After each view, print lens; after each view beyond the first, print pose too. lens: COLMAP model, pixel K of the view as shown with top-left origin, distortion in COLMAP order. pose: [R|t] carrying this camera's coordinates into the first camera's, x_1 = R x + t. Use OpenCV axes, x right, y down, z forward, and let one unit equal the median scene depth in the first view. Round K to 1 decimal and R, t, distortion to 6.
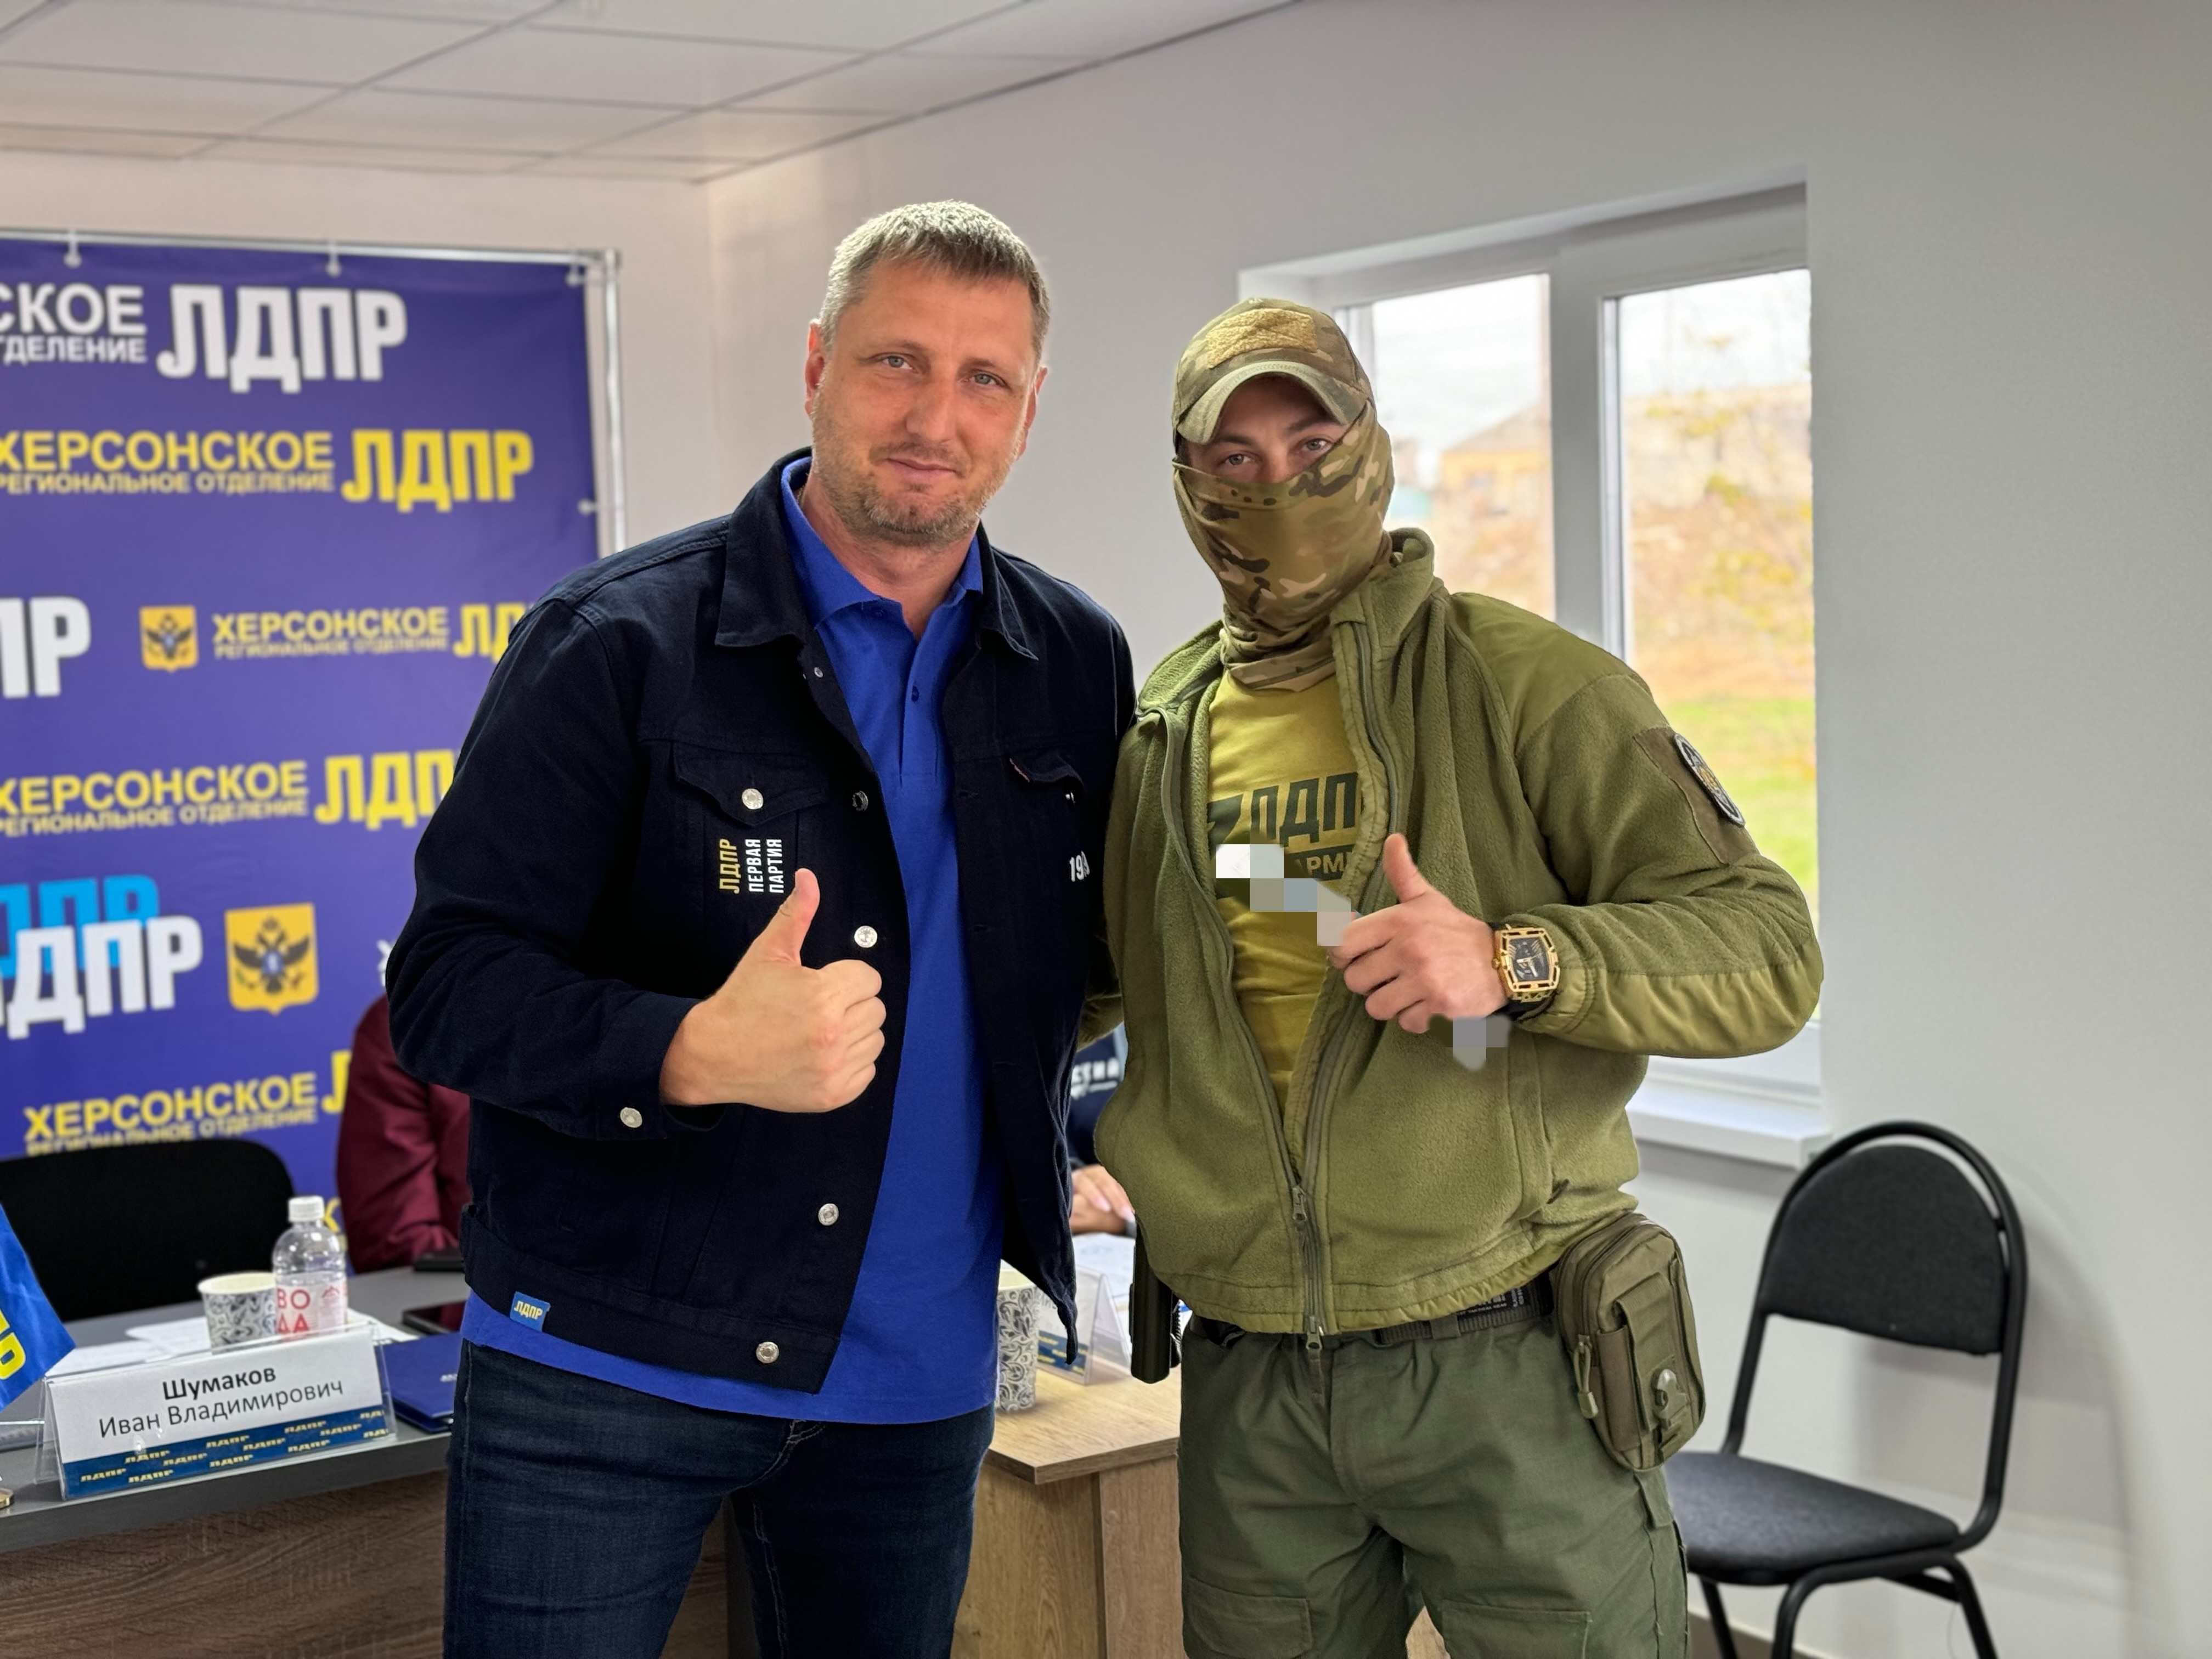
lens RADIAL K [[3080.6, 0, 1106.1], [0, 3080.6, 850.1], [0, 0, 1]] dist [0.101731, 0.000000]
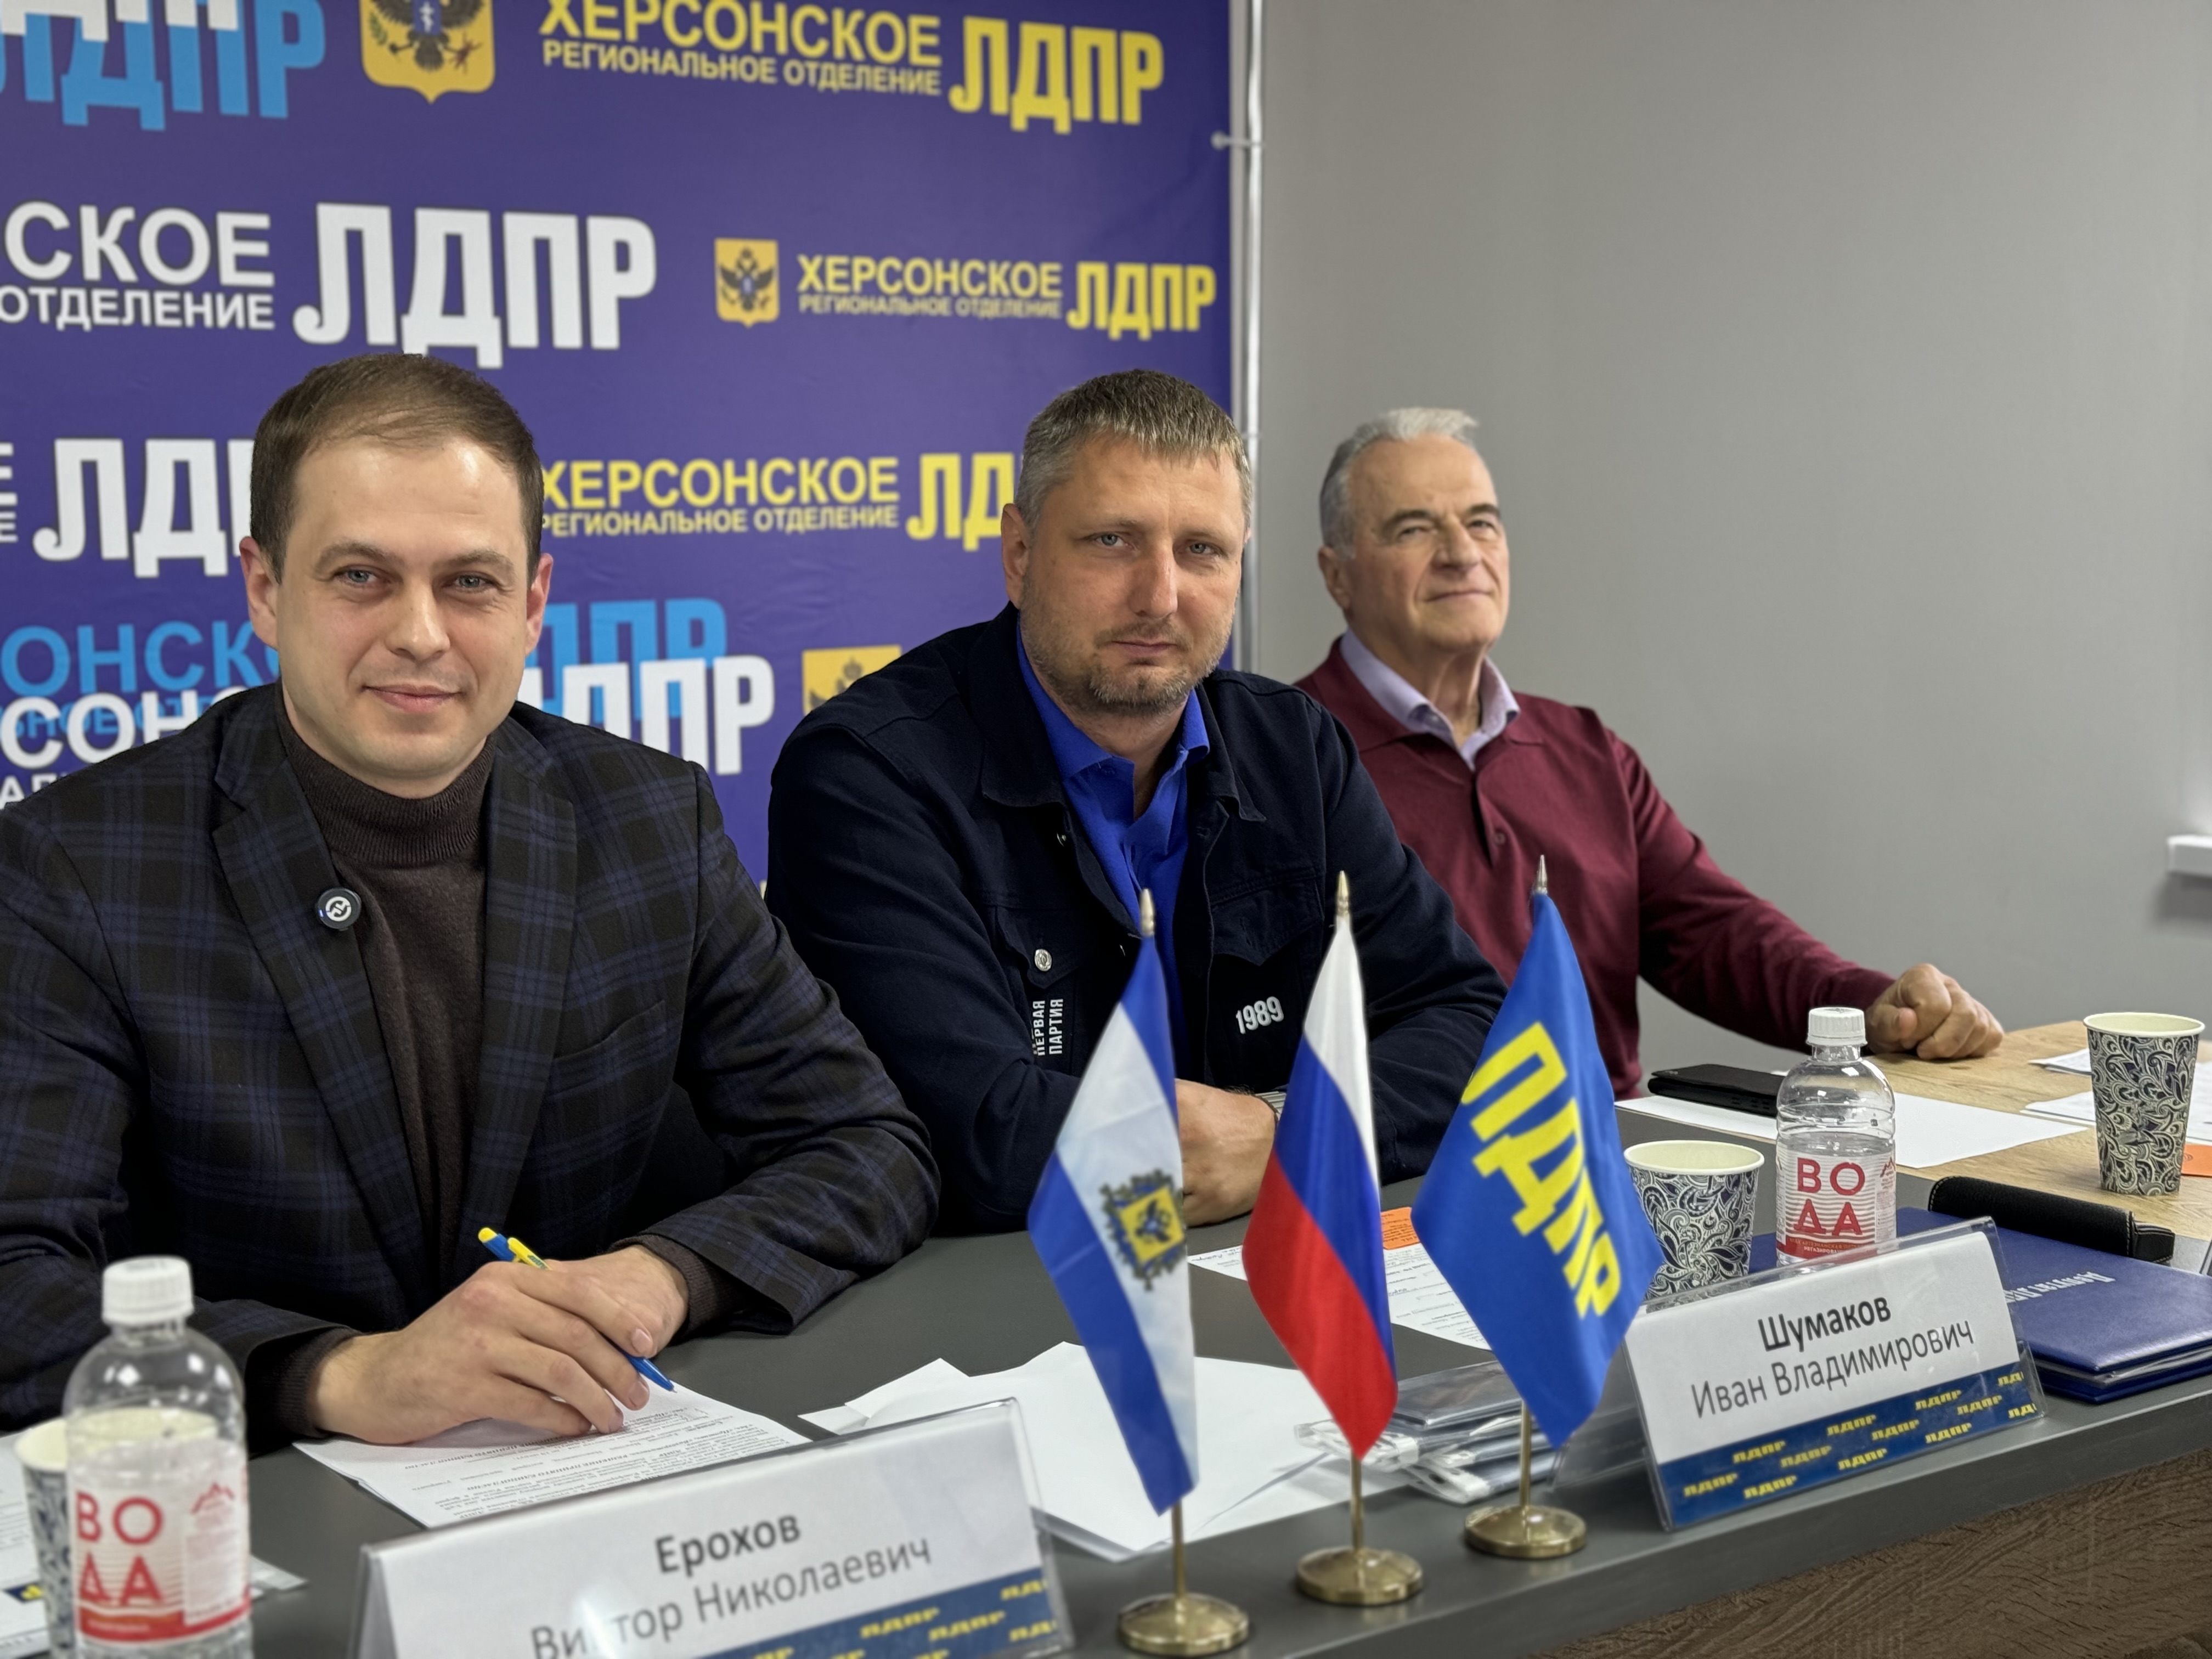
lens RADIAL K [[3080.6, 0, 1128.8], [0, 3080.6, 845.0], [0, 0, 1]] dist [0.101731, 0.000000]
pose [[0.998345, 0.017140, 0.054895, -0.247579], [-0.019440, 0.998944, 0.041631, 0.034505], [-0.054124, -0.042629, 0.997624, 0.245179]]
